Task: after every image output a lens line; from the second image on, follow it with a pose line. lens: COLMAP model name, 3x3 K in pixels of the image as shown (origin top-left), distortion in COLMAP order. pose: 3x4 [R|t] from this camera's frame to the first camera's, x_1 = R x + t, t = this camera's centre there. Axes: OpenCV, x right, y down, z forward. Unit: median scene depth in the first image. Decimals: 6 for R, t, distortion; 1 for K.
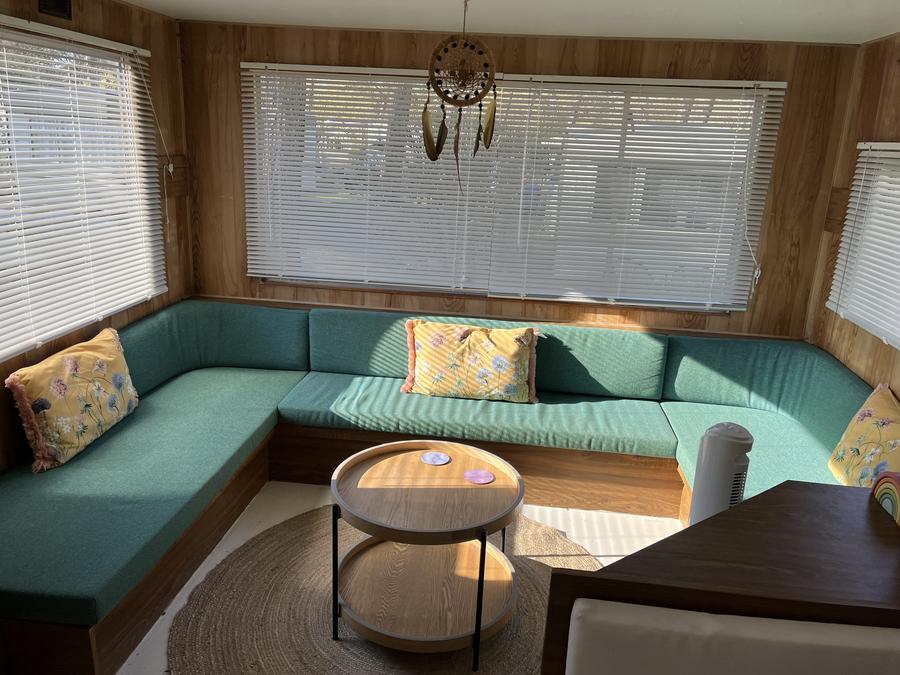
lens RADIAL K [[686.4, 0, 449.9], [0, 686.4, 337.0], [0, 0, 1]] dist [0.055331, -0.063681]
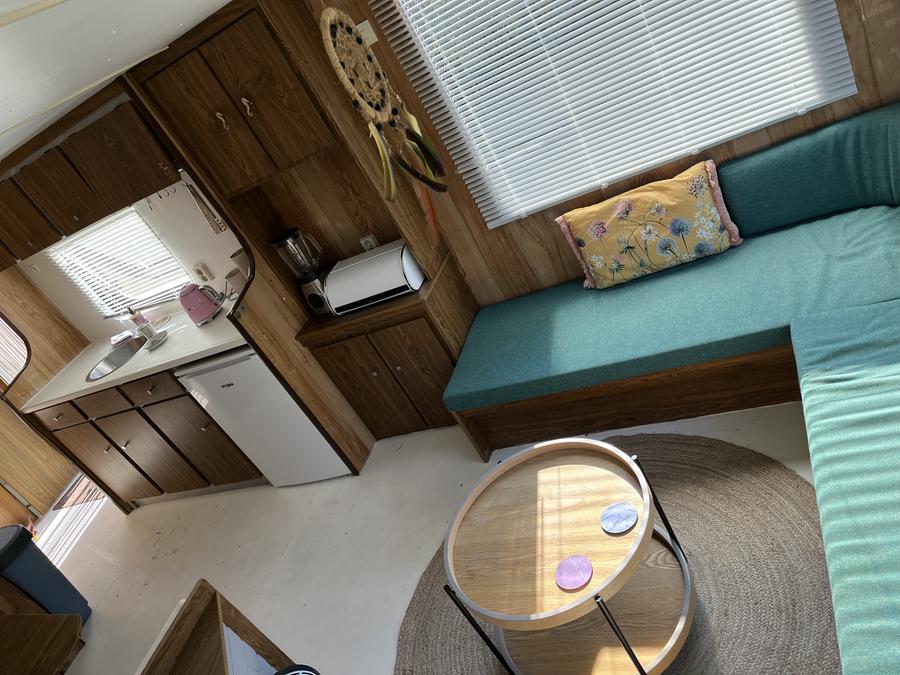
lens RADIAL K [[686.4, 0, 454.7], [0, 686.4, 340.3], [0, 0, 1]] dist [0.055331, -0.063681]
pose [[-0.172111, 0.554164, -0.814420, 0.484493], [0.203234, 0.828946, 0.521099, -0.391614], [0.963885, -0.075831, -0.255295, 0.959058]]
